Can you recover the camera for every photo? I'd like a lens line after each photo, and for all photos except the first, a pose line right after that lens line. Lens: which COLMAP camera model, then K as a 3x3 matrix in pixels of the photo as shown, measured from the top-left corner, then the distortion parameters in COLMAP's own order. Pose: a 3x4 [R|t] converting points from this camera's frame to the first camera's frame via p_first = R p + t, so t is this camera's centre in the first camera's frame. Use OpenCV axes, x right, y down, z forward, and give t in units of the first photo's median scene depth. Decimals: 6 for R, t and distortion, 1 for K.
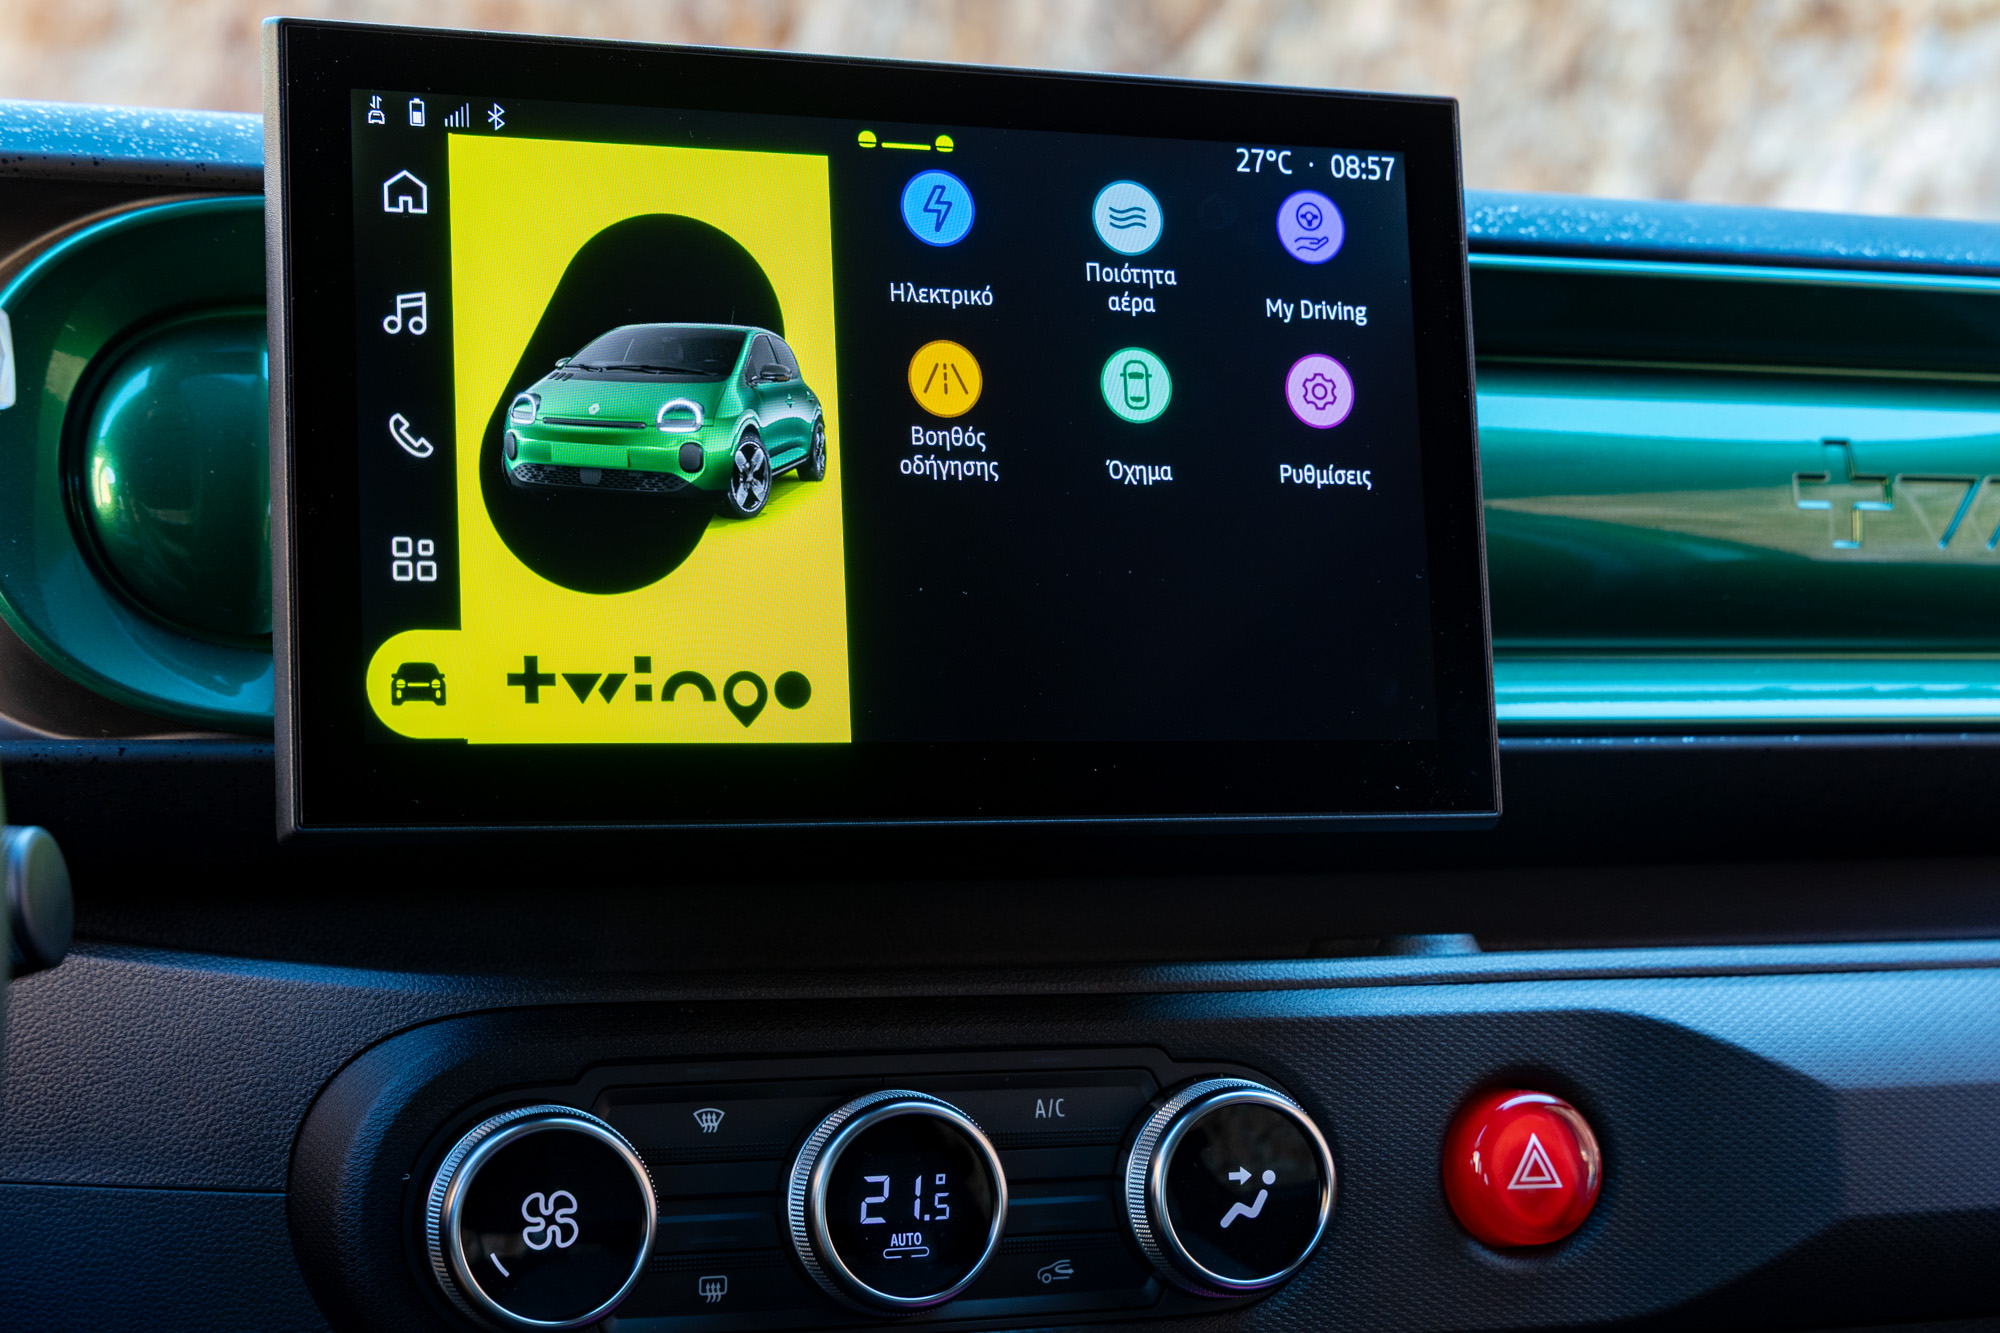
lens RADIAL K [[3430.5, 0, 1000.1], [0, 3430.5, 662.4], [0, 0, 1]] dist [-0.019784, 0.000000]
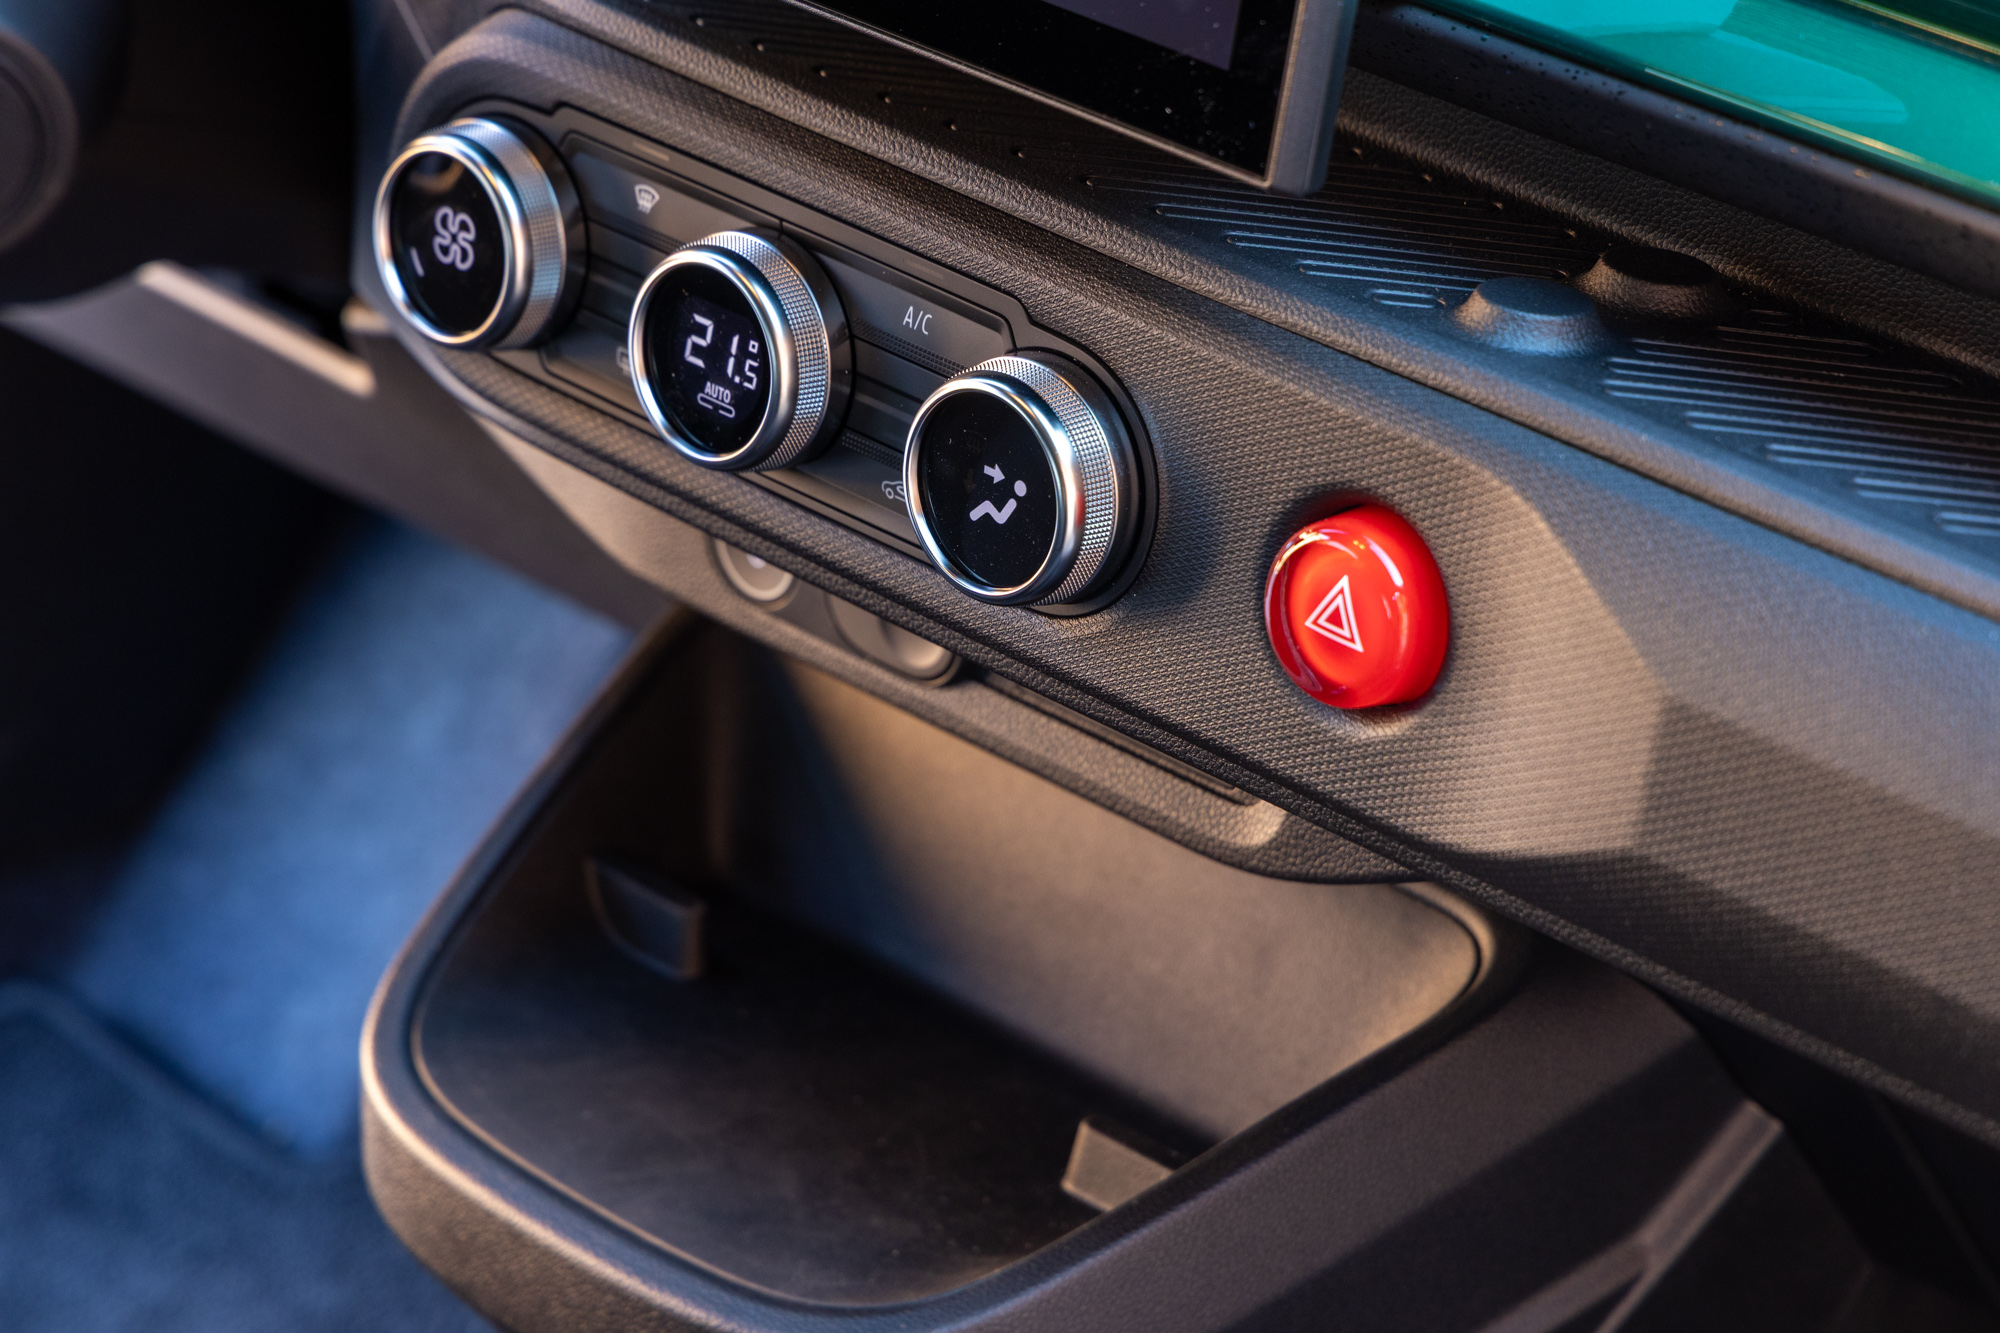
lens RADIAL K [[5865.4, 0, 1000.1], [0, 5865.4, 667.1], [0, 0, 1]] dist [0.247918, 0.000000]
pose [[0.421122, 0.415280, -0.806349, 0.981444], [-0.049009, 0.898144, 0.436961, -0.346171], [0.905679, -0.144495, 0.398581, 0.309608]]
